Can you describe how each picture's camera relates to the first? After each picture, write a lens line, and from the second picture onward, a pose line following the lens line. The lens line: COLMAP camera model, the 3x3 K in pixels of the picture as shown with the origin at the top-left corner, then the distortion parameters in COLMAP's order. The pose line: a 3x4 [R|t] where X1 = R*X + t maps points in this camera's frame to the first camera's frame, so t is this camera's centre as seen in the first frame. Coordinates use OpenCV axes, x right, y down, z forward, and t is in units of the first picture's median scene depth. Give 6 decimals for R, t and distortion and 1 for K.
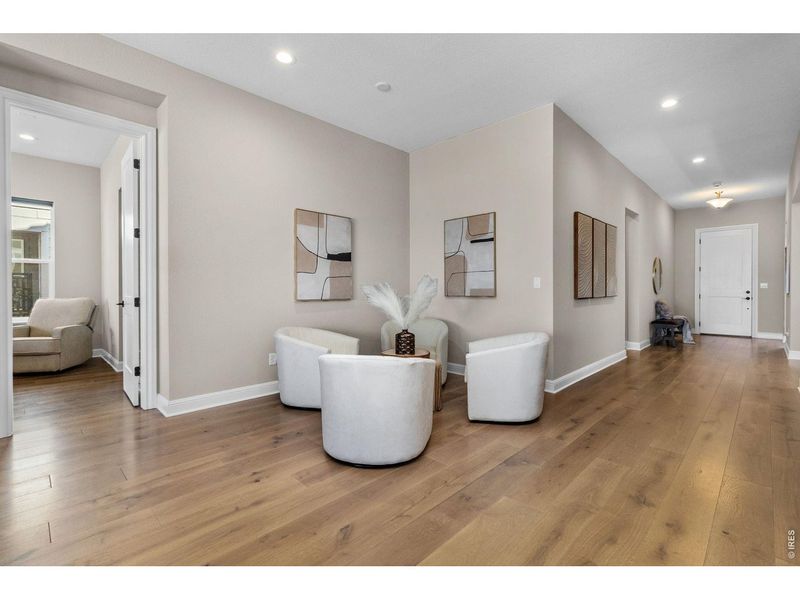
lens RADIAL K [[366.4, 0, 396.9], [0, 366.4, 292.7], [0, 0, 1]] dist [-0.001895, -0.000489]
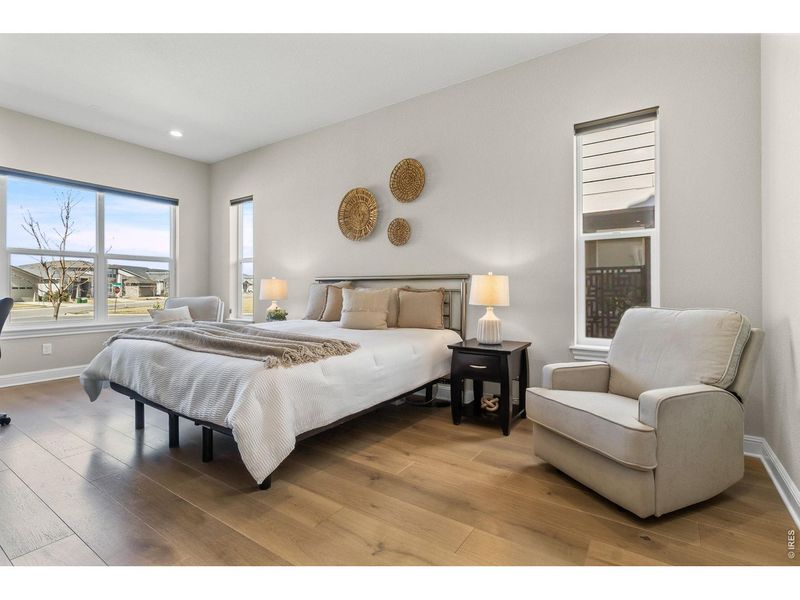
lens RADIAL K [[392.4, 0, 405.3], [0, 392.4, 294.4], [0, 0, 1]] dist [0.003722, 0.000439]
pose [[0.195701, 0.009895, -0.980614, -0.539342], [0.000727, 0.999947, 0.010235, -0.009147], [0.980663, -0.002716, 0.195684, 0.622904]]
